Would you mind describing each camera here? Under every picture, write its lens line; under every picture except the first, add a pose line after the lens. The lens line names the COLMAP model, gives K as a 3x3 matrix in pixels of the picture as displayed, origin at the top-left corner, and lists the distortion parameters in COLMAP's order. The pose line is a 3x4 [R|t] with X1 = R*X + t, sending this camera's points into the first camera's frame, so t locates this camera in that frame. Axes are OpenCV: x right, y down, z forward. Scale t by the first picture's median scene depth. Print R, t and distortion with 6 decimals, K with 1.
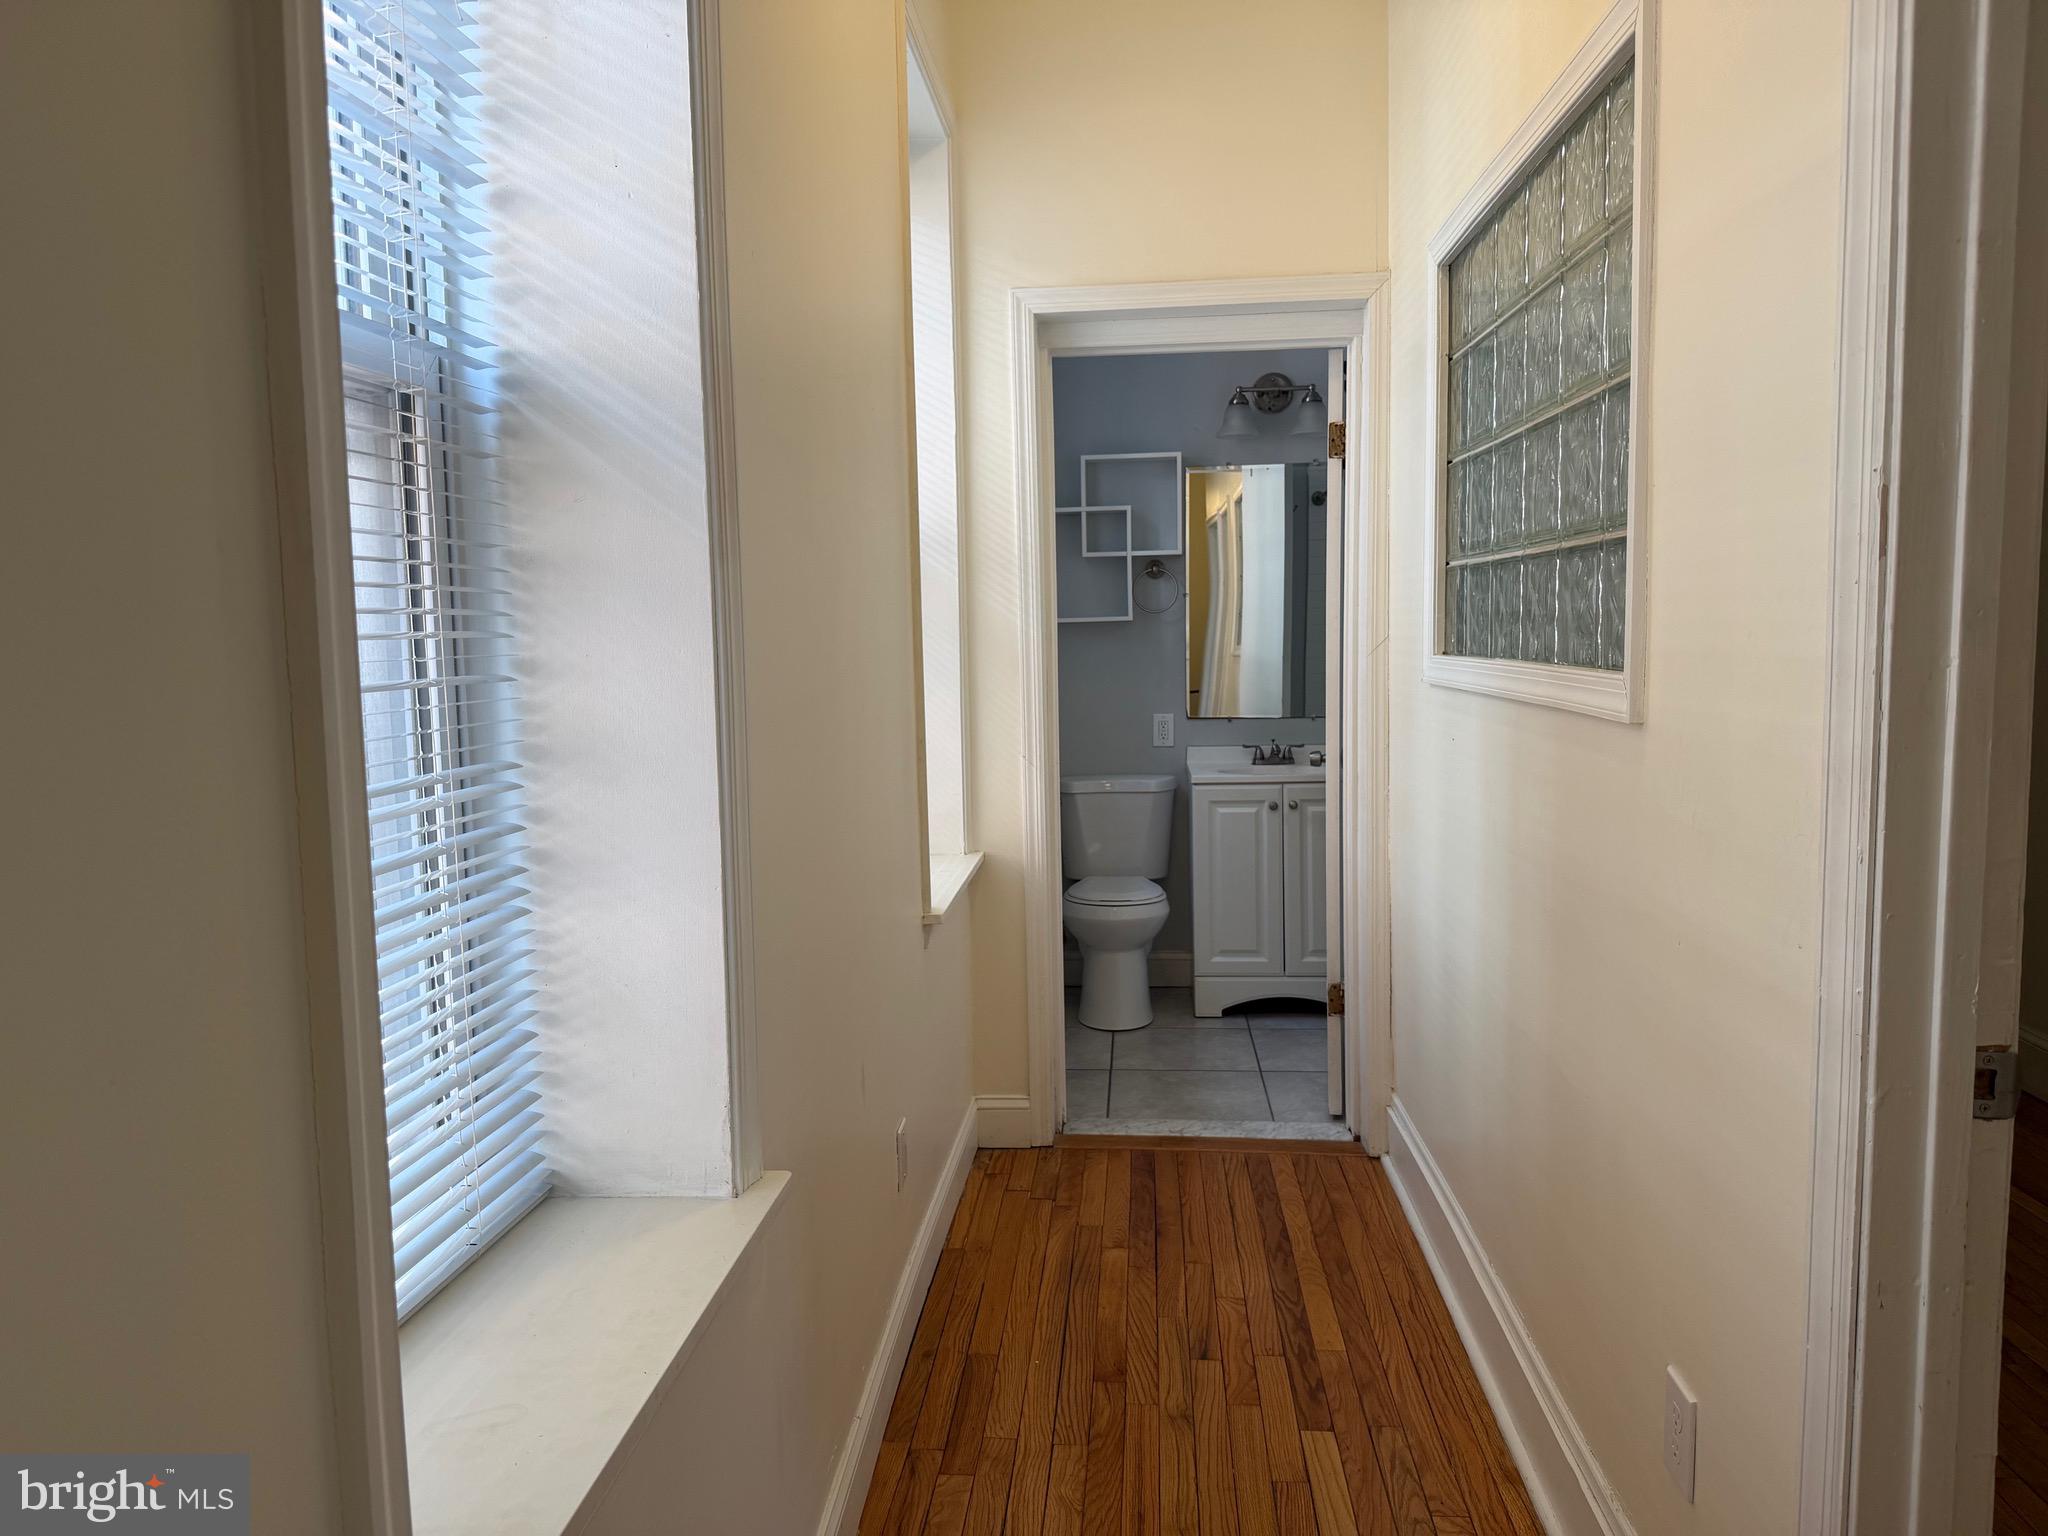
lens RADIAL K [[1444.8, 0, 1016.9], [0, 1444.8, 752.4], [0, 0, 1]] dist [0.064540, -0.096788]
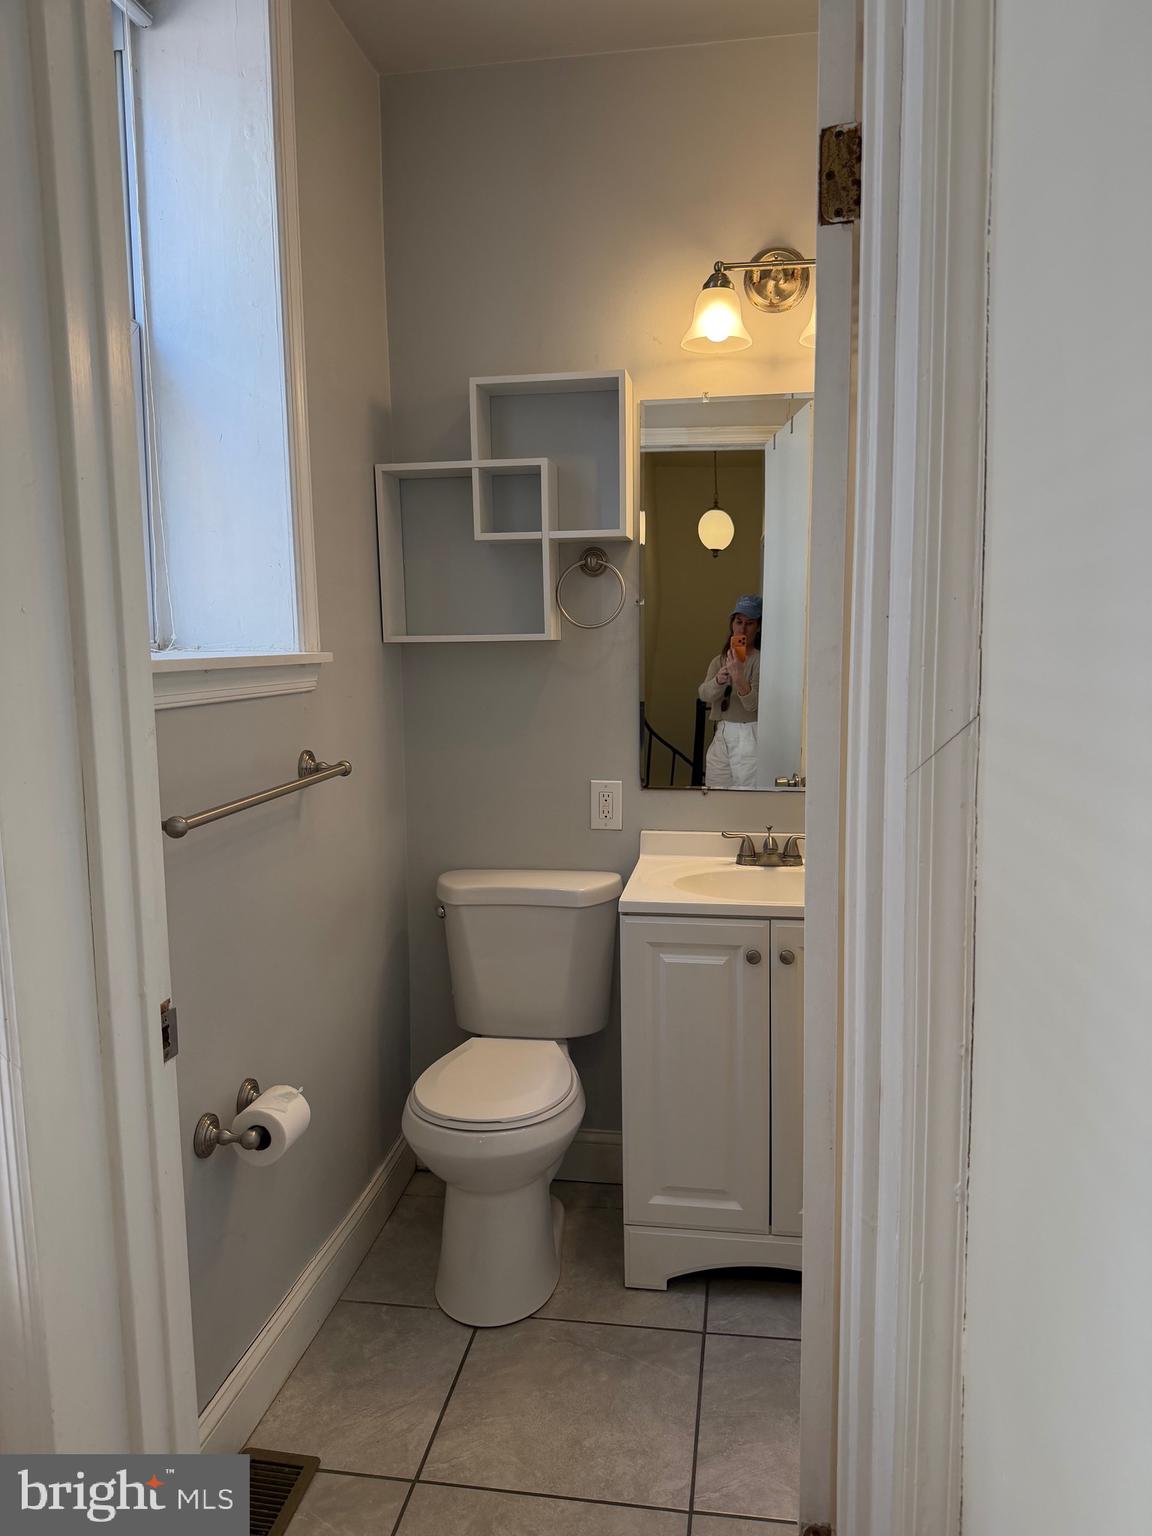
lens RADIAL K [[1083.6, 0, 581.2], [0, 1083.6, 758.0], [0, 0, 1]] dist [0.064540, -0.096788]
pose [[0.997570, 0.015739, -0.067866, 0.223469], [-0.013928, 0.999537, 0.027070, -0.090806], [0.068261, -0.026059, 0.997327, 0.907701]]
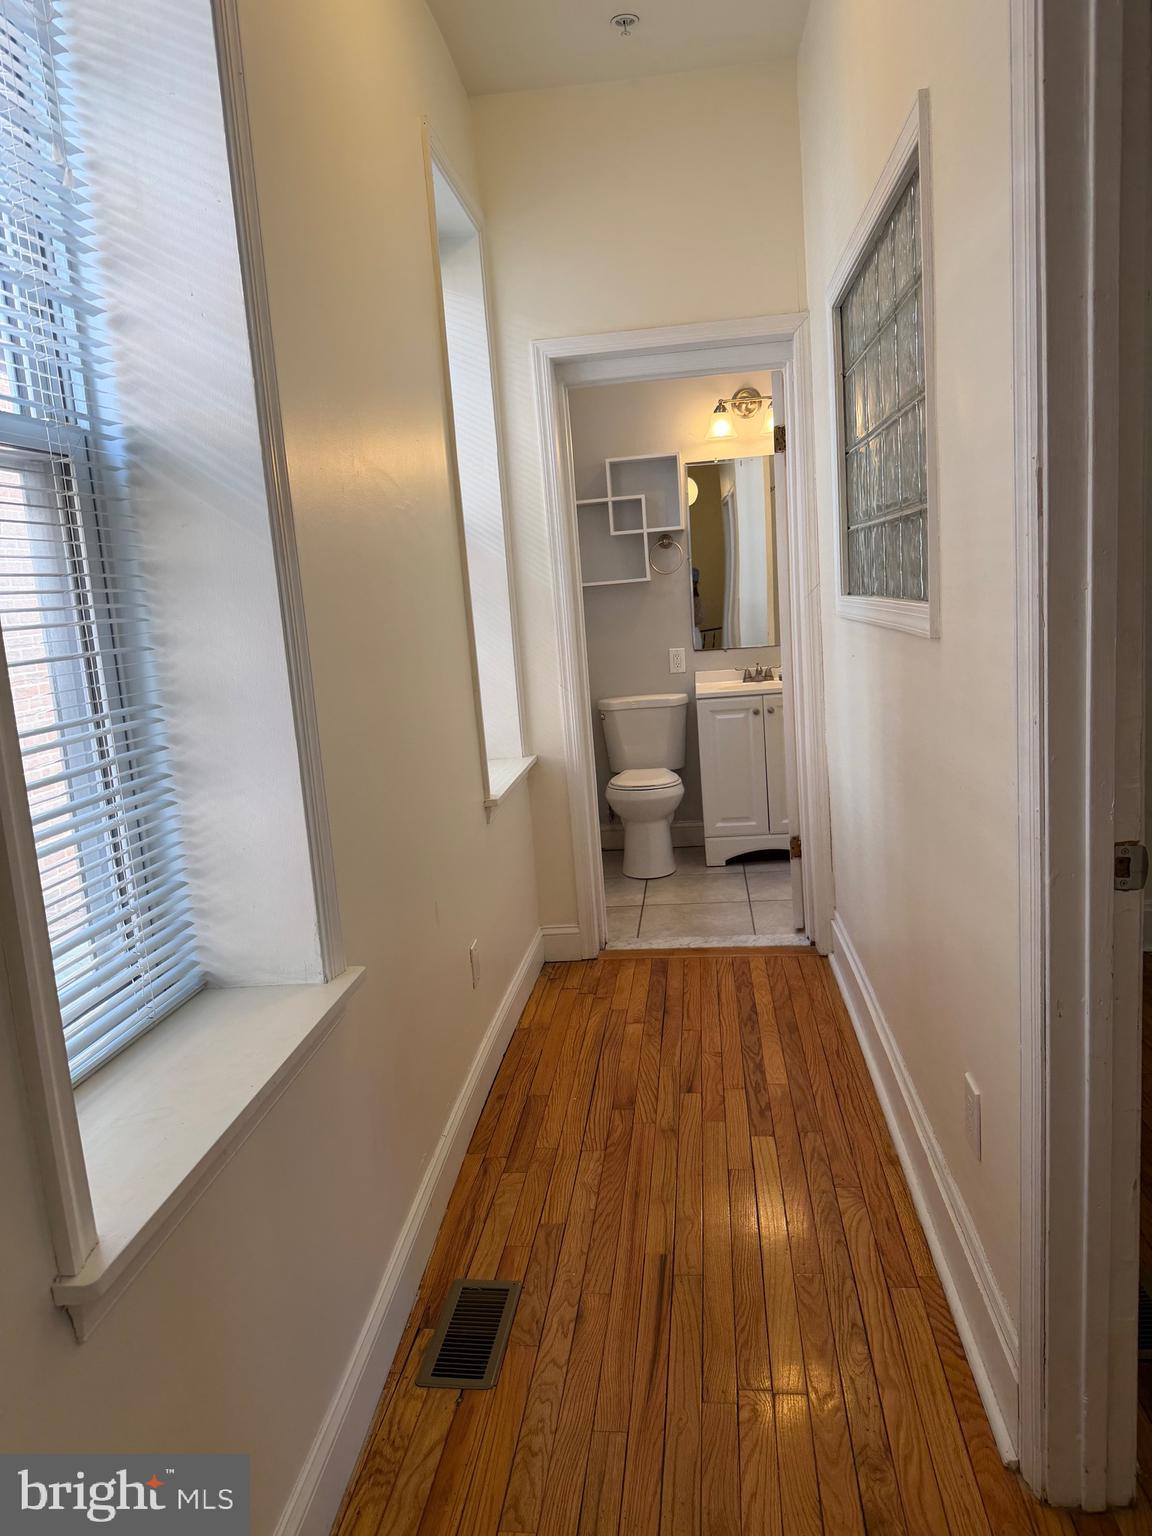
lens RADIAL K [[1083.6, 0, 567.7], [0, 1083.6, 757.1], [0, 0, 1]] dist [0.064540, -0.096788]
pose [[0.998044, -0.049372, -0.038361, 0.059445], [0.051856, 0.996424, 0.066711, 0.003986], [0.034930, -0.068570, 0.997035, -0.056938]]
